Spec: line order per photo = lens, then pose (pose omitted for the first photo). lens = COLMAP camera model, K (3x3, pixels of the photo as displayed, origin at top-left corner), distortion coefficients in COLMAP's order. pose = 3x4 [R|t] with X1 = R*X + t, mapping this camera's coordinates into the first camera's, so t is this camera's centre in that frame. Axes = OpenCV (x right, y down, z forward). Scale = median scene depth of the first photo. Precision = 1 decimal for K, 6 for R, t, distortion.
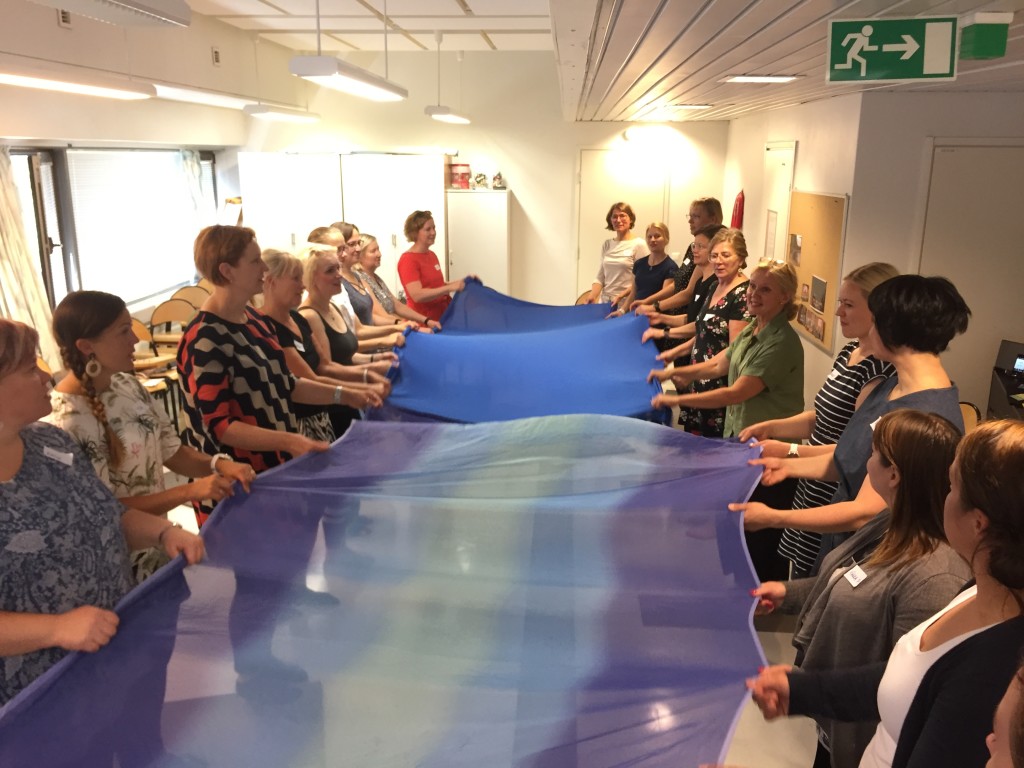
lens RADIAL K [[860.6, 0, 514.5], [0, 860.6, 384.9], [0, 0, 1]] dist [0.023989, 0.006155]
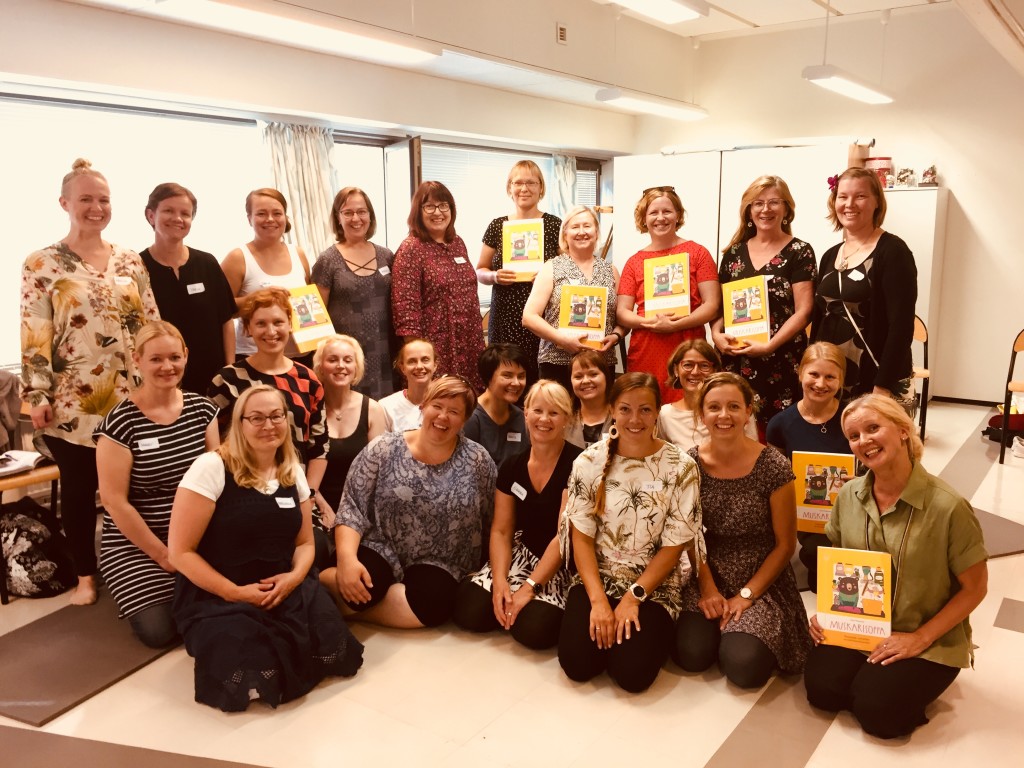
lens RADIAL K [[860.6, 0, 521.4], [0, 860.6, 400.0], [0, 0, 1]] dist [0.023989, 0.006155]
pose [[0.849115, 0.091732, -0.520182, 0.090249], [-0.119240, 0.992672, -0.019588, 0.014333], [0.514573, 0.078659, 0.853831, 0.186794]]
